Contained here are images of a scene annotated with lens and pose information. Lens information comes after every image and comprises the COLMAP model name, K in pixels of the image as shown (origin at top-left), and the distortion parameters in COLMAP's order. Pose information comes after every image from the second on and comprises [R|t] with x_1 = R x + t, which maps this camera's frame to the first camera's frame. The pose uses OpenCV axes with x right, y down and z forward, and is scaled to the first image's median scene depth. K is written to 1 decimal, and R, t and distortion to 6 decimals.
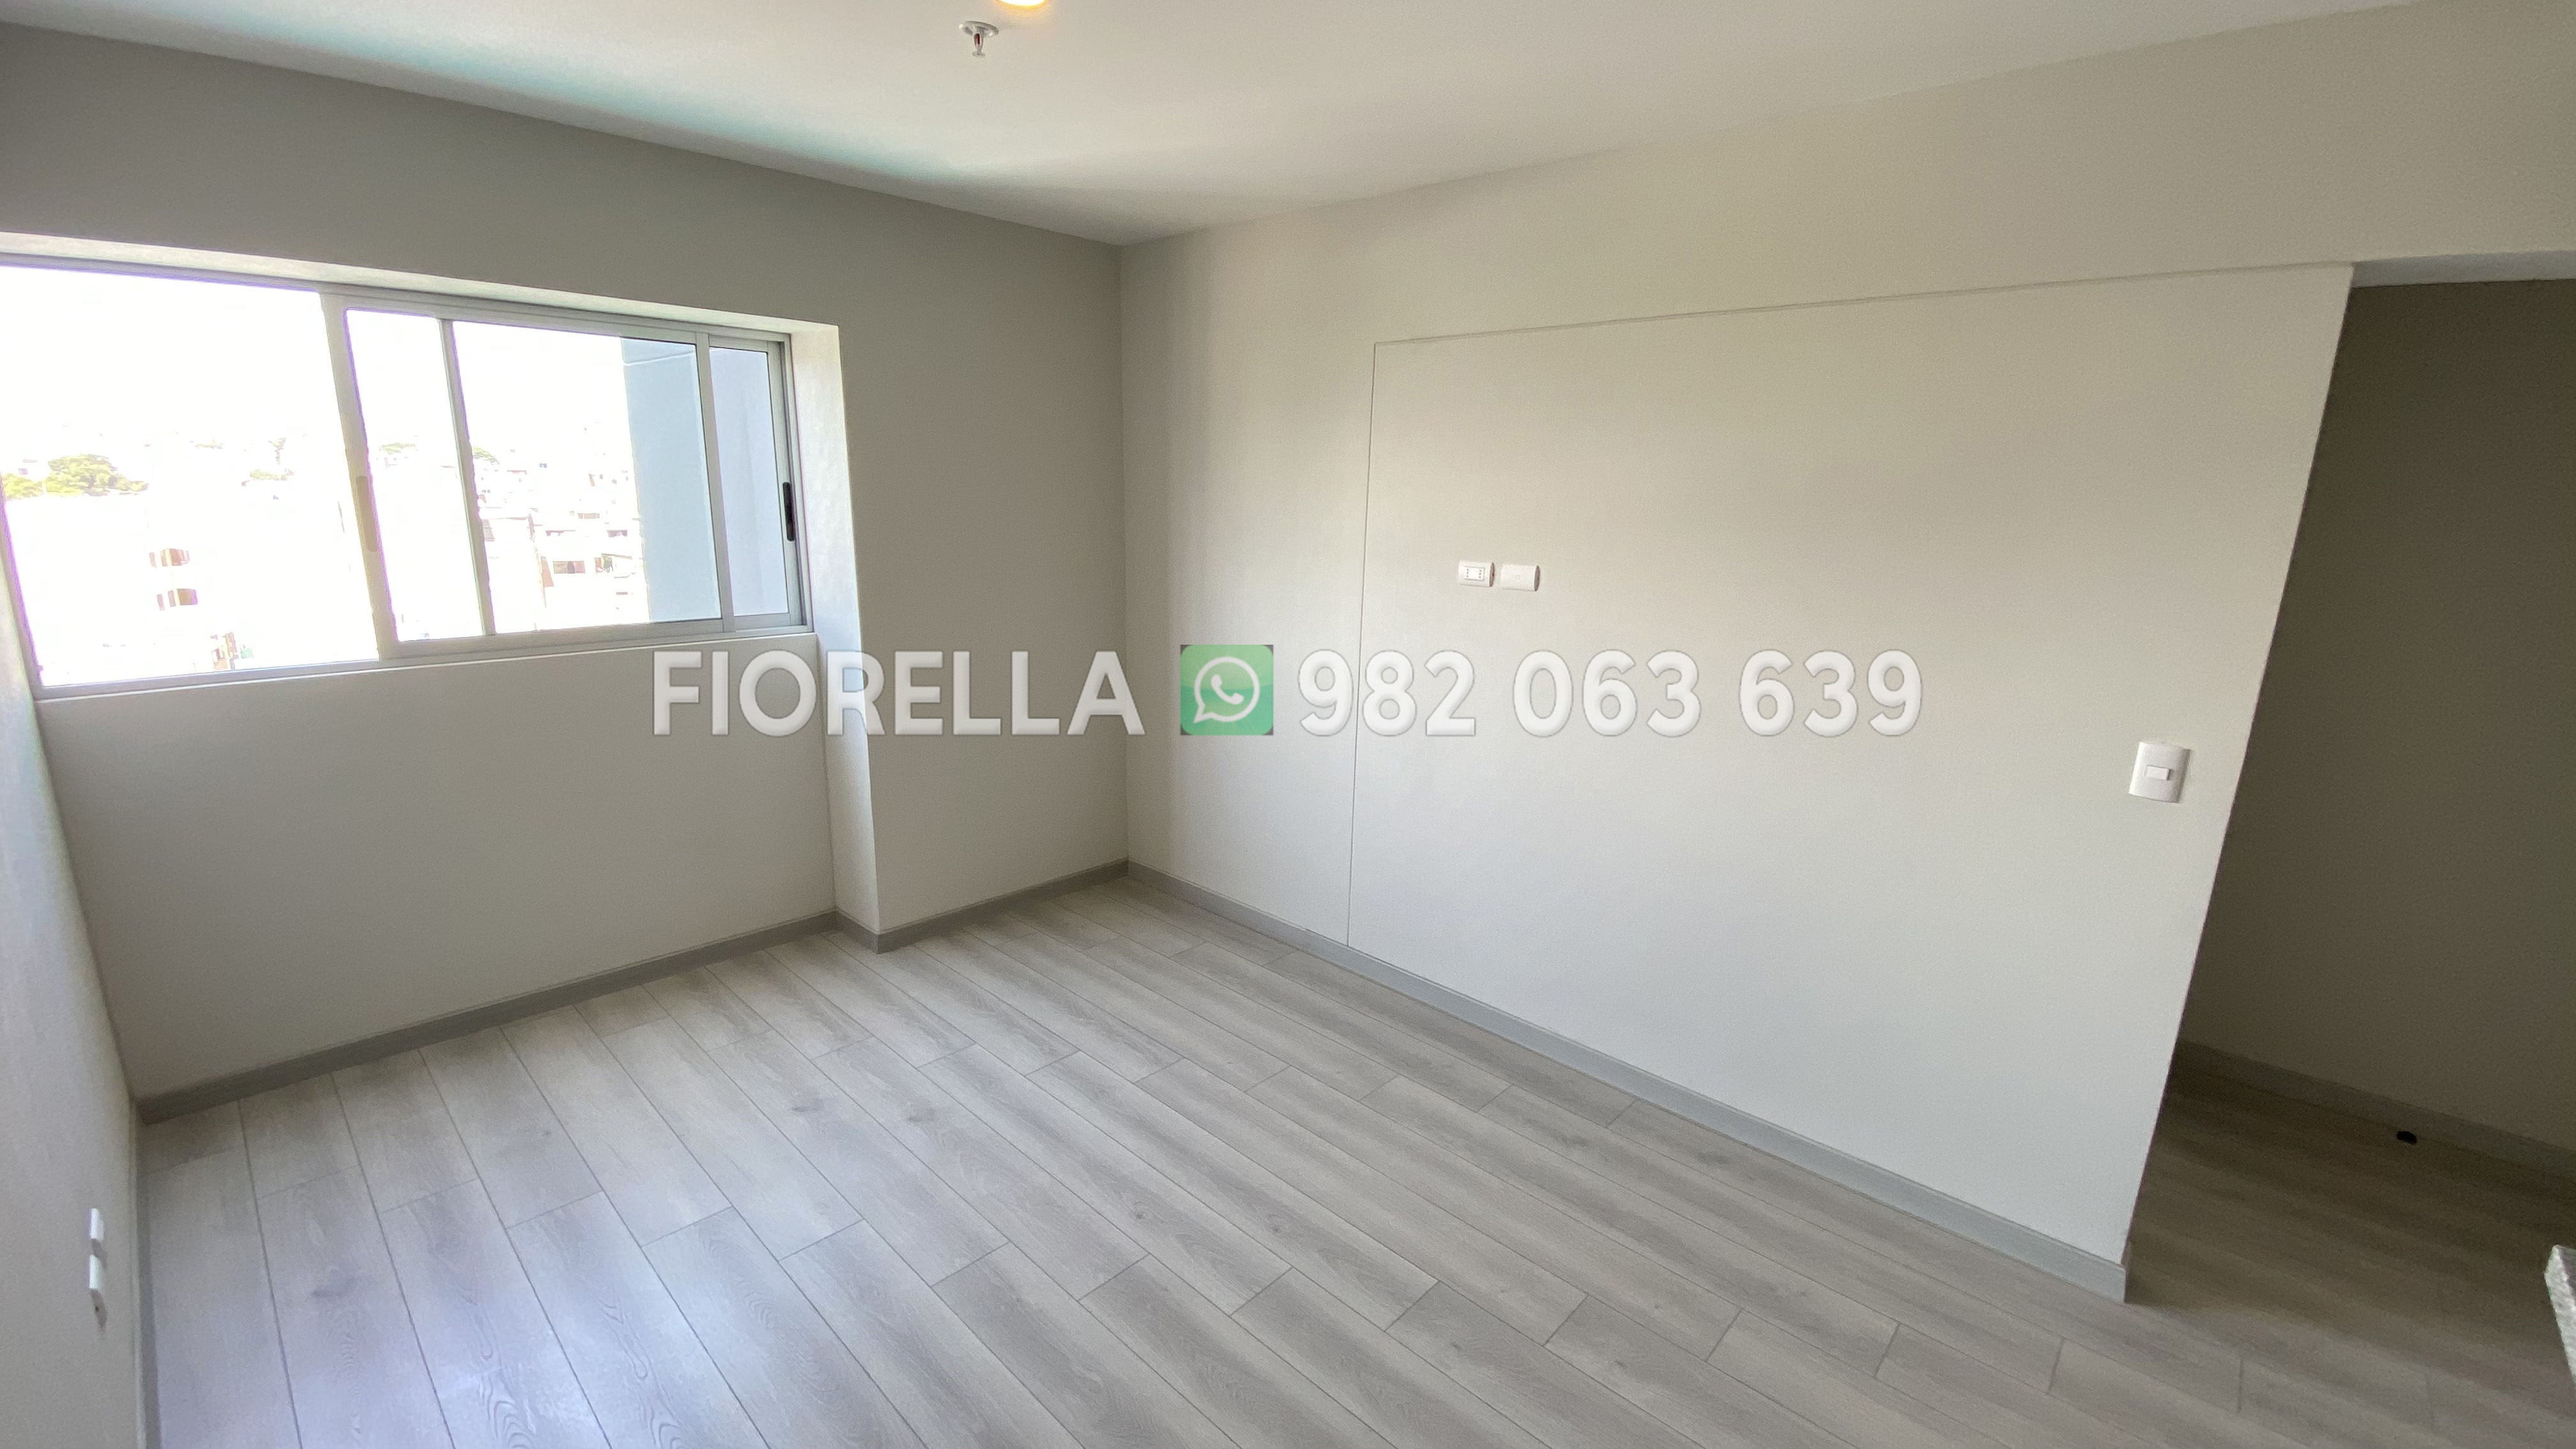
lens RADIAL K [[1052.8, 0, 1292.5], [0, 1052.8, 708.0], [0, 0, 1]] dist [0.002244, -0.018062]
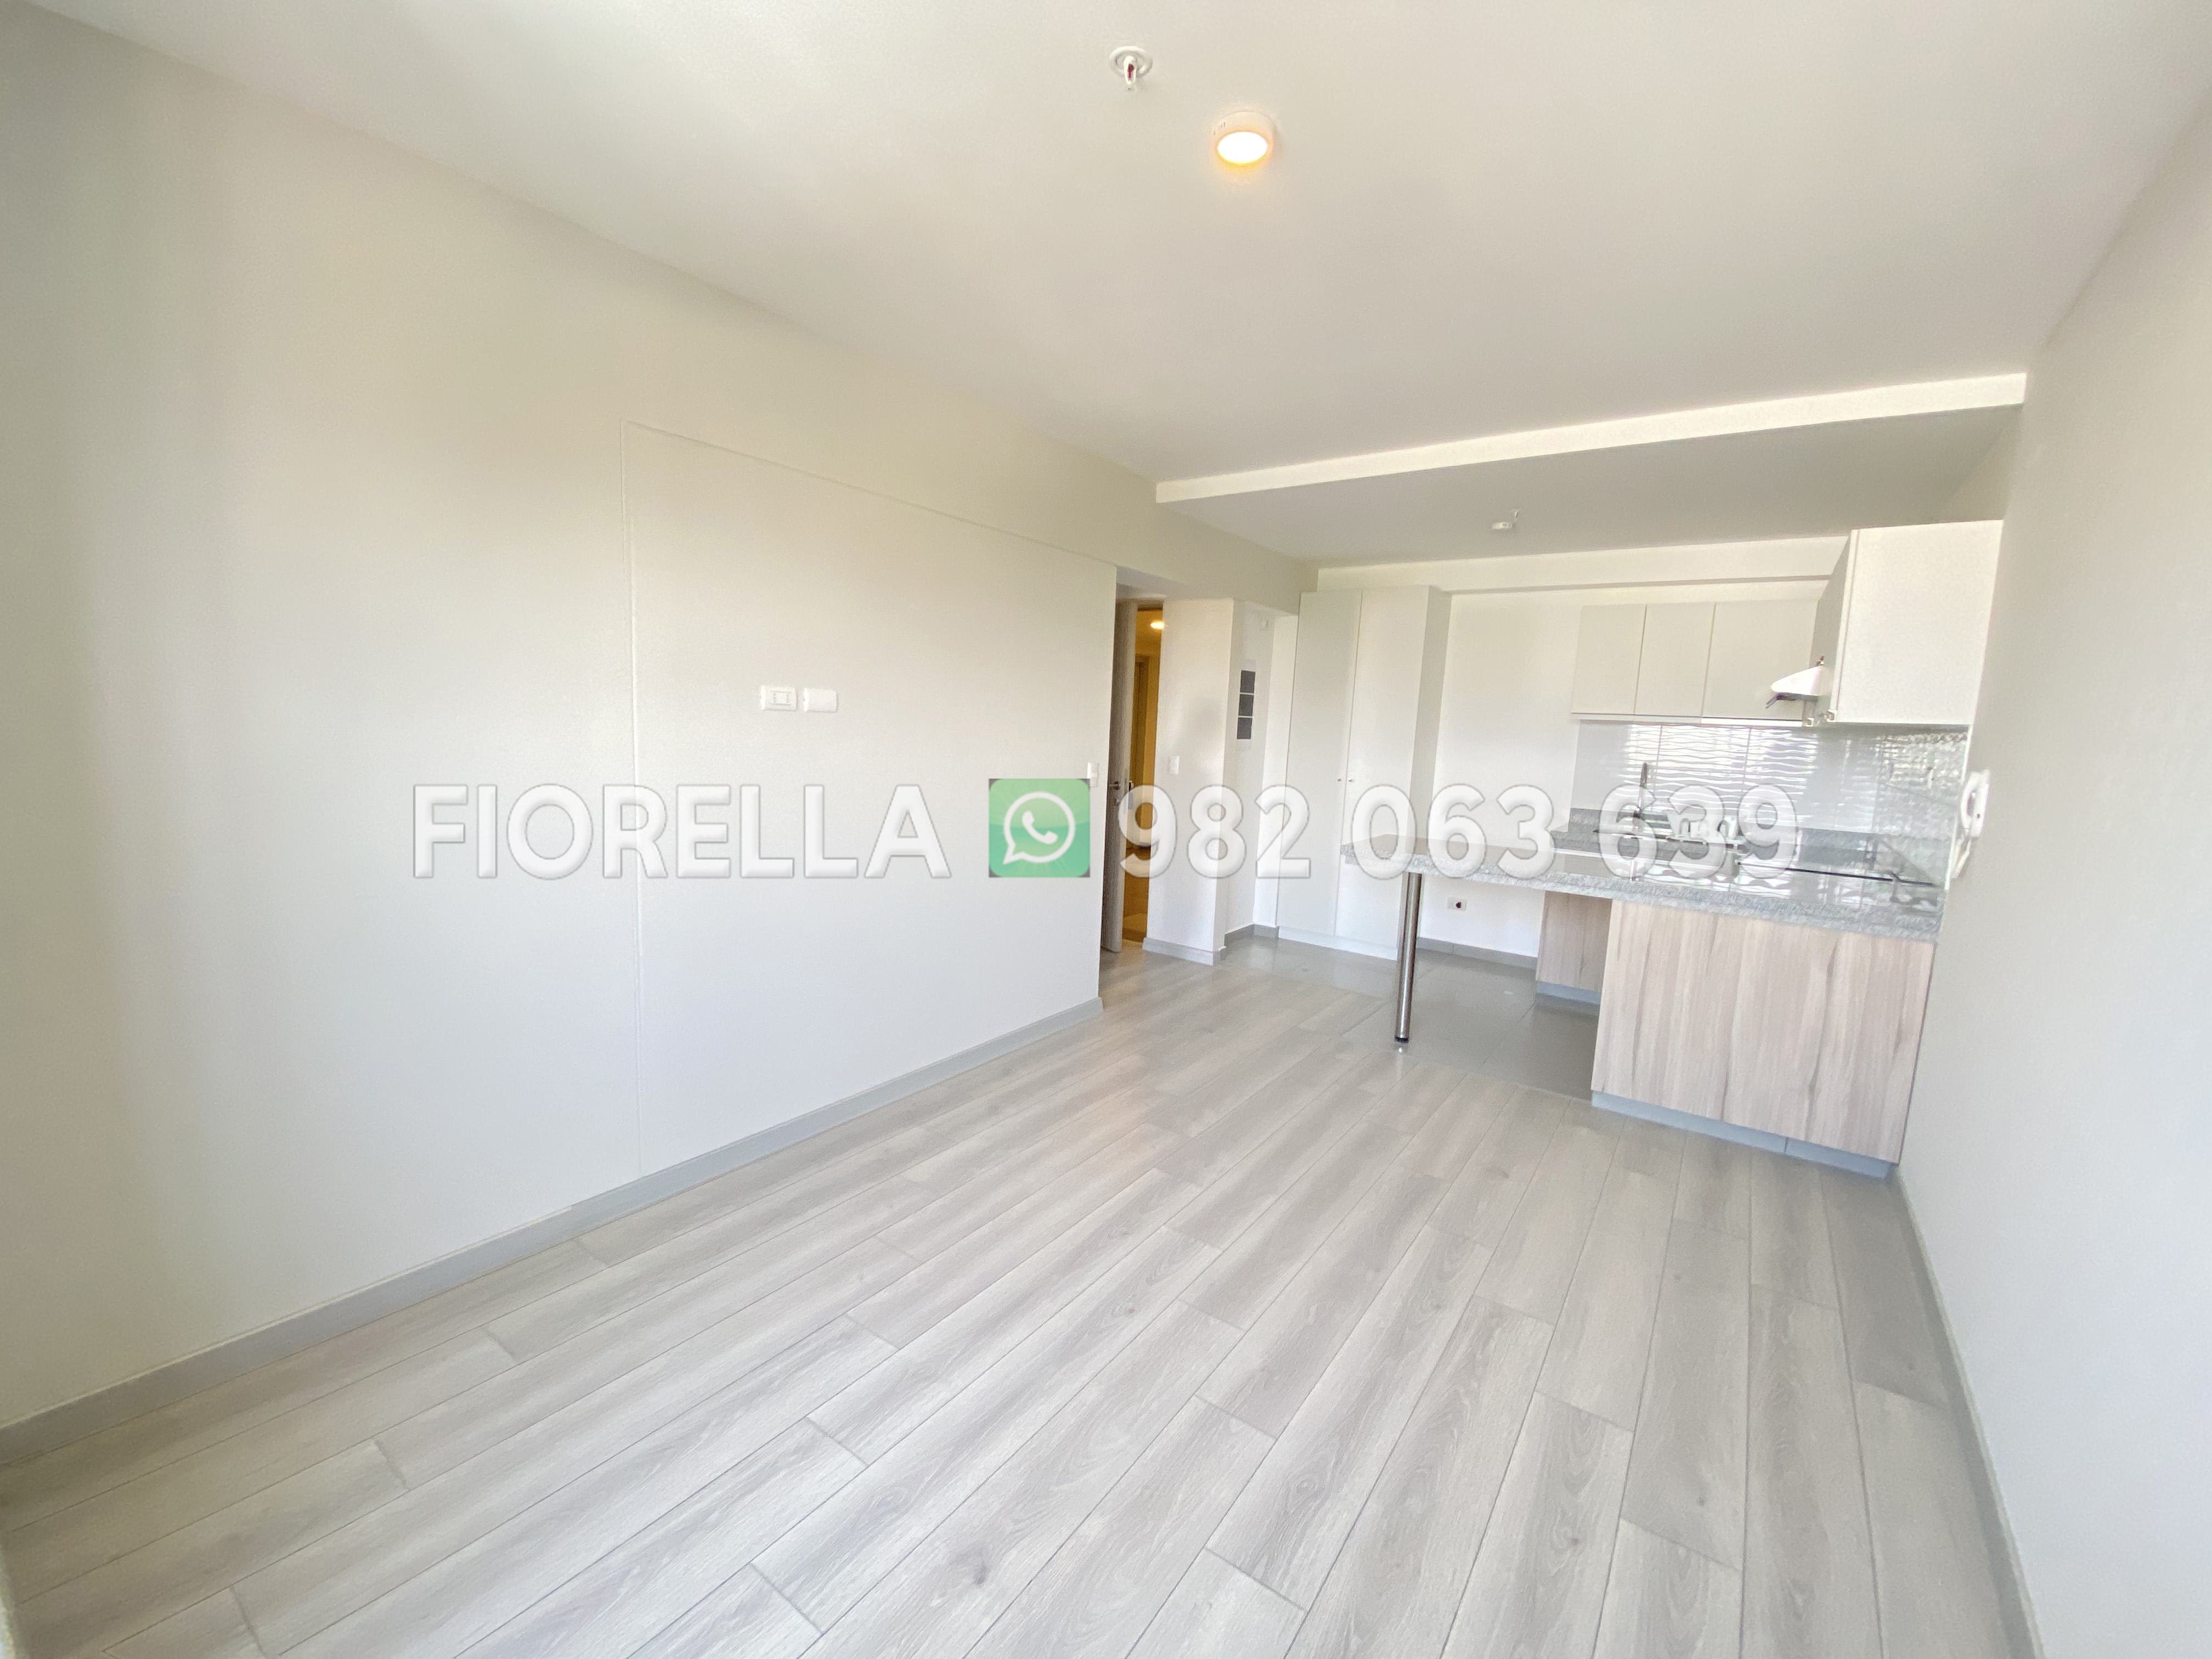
lens RADIAL K [[883.8, 0, 1106.0], [0, 883.8, 829.5], [0, 0, 1]] dist [-0.046838, -0.000371]
pose [[-0.109936, -0.176087, 0.978216, -0.765004], [0.187257, 0.962888, 0.194373, -0.122603], [-0.976140, 0.204547, -0.072883, 0.844570]]
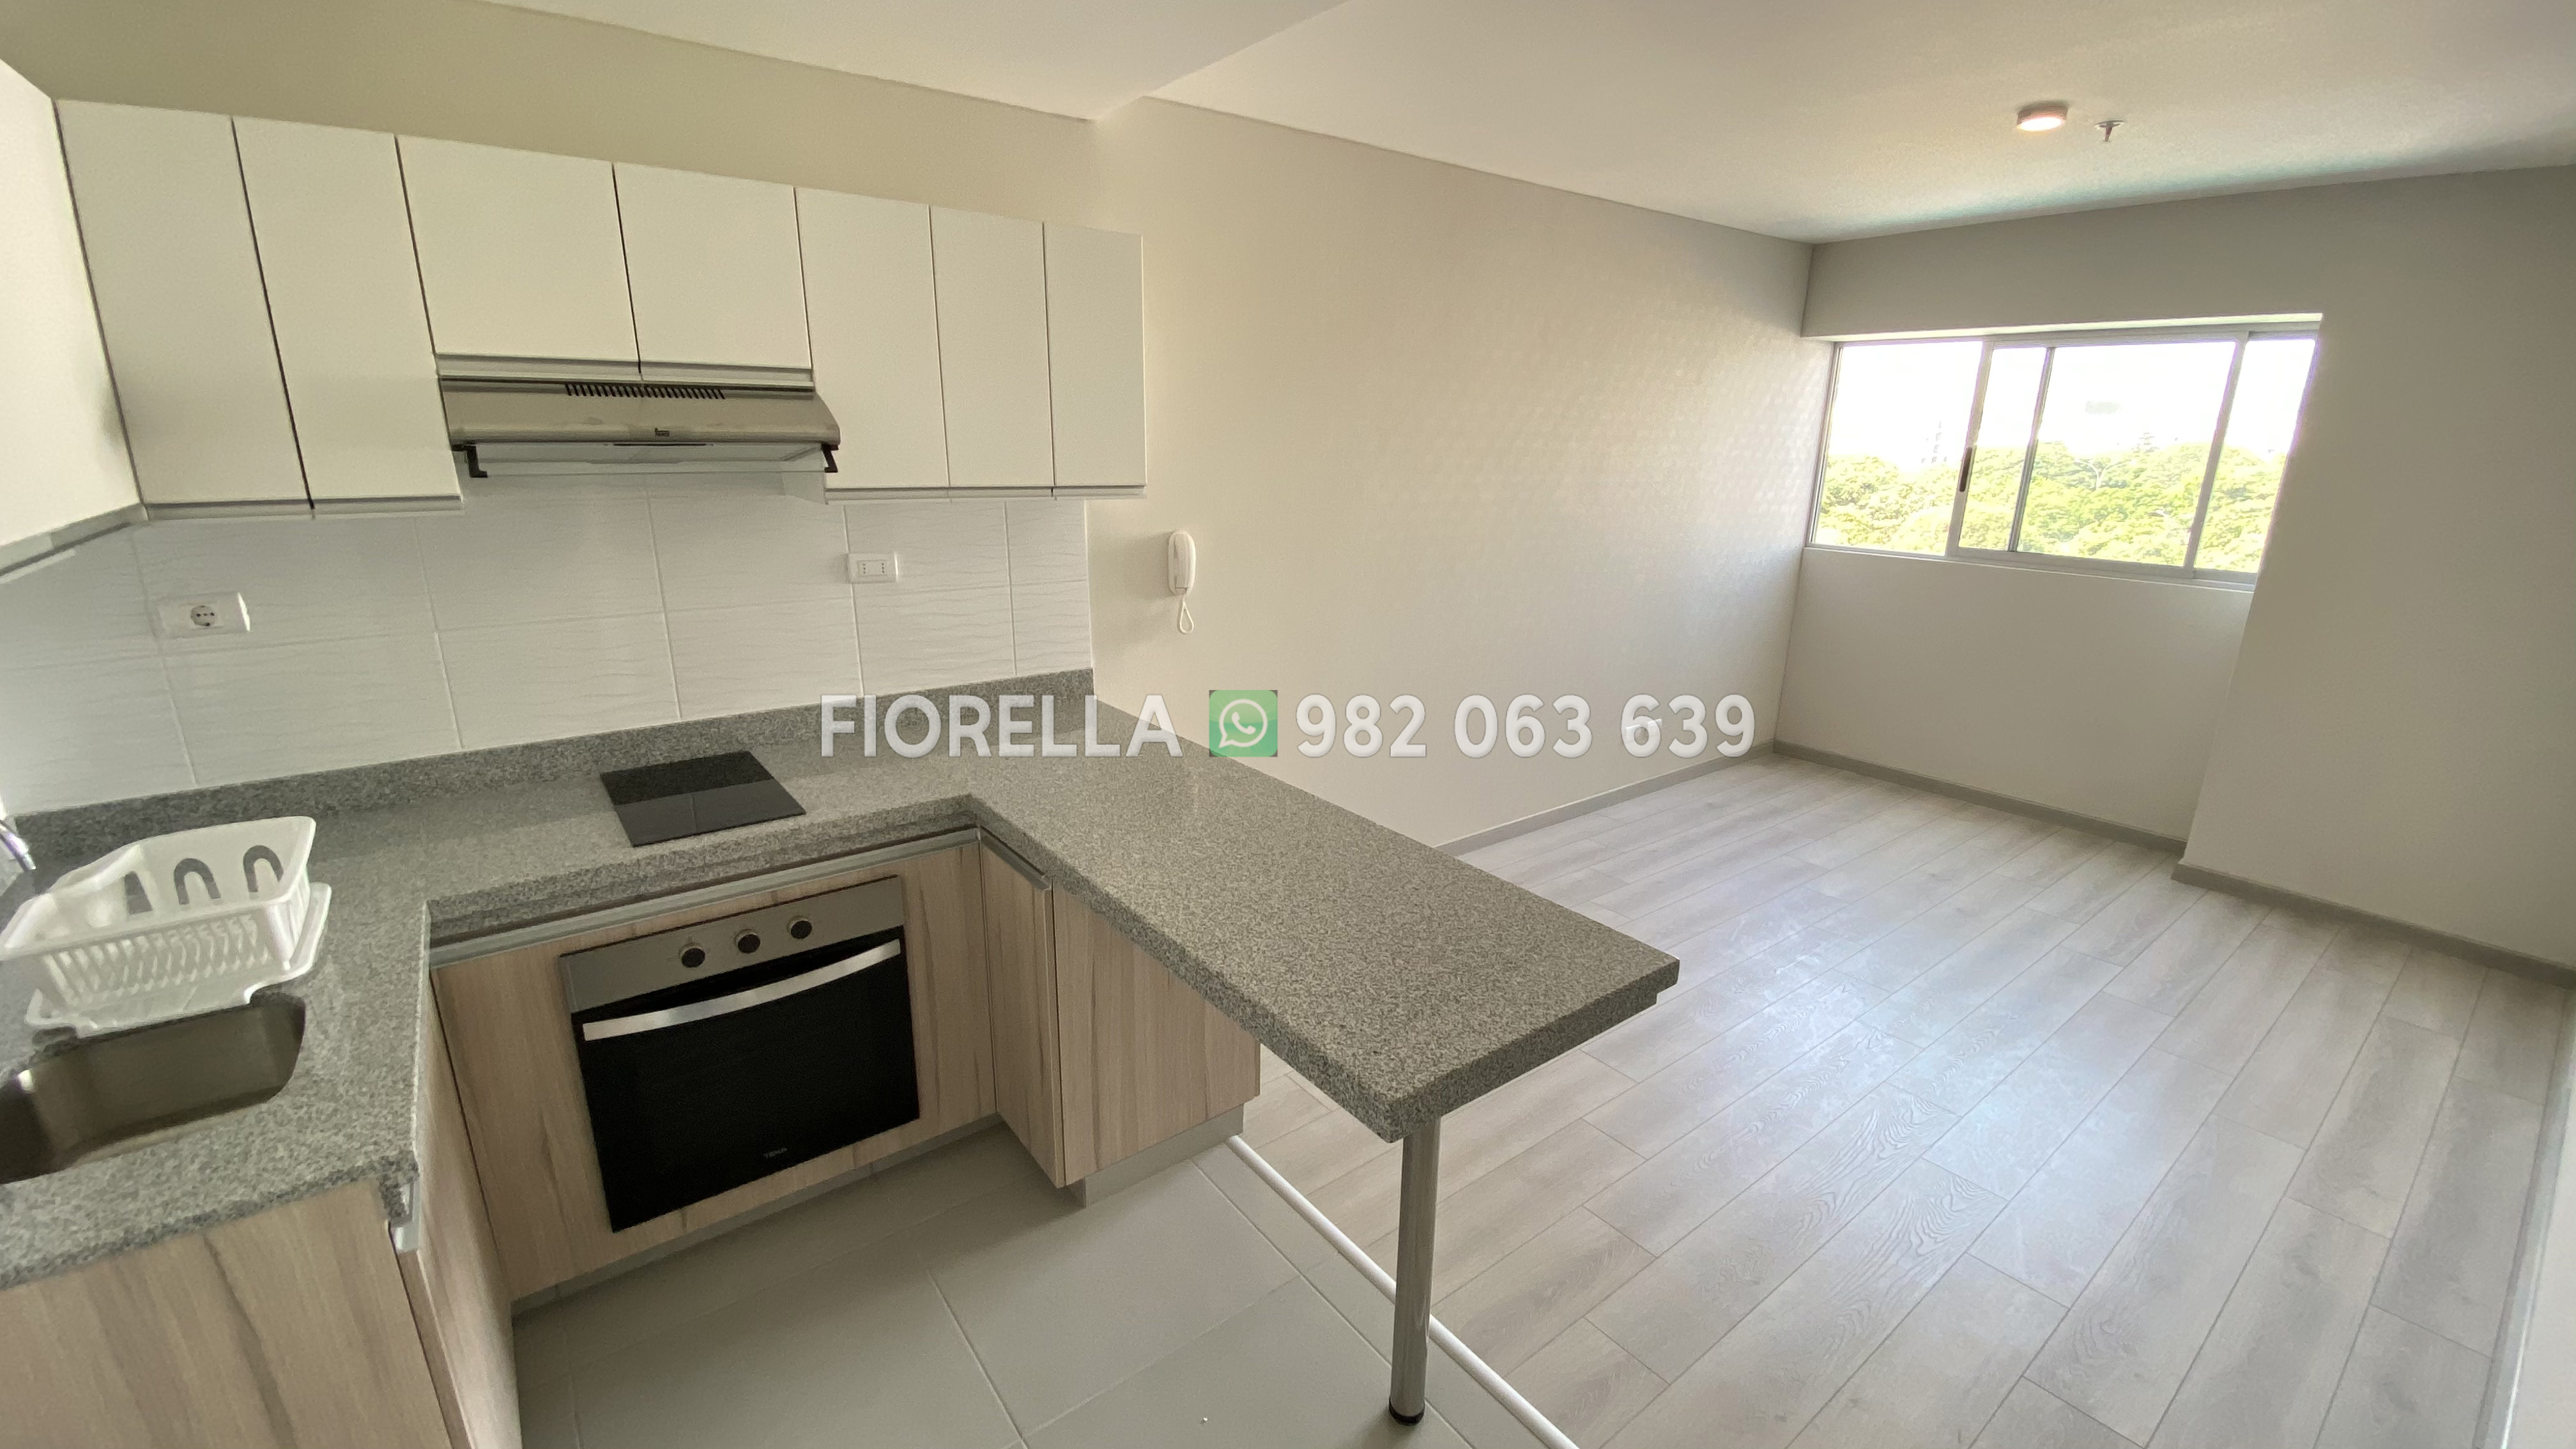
lens RADIAL K [[1052.8, 0, 1292.5], [0, 1052.8, 708.0], [0, 0, 1]] dist [0.002244, -0.018062]
pose [[-0.164428, 0.226060, -0.960136, 1.018388], [-0.228813, 0.938092, 0.260055, -0.015506], [0.959483, 0.262452, -0.102523, 0.222528]]
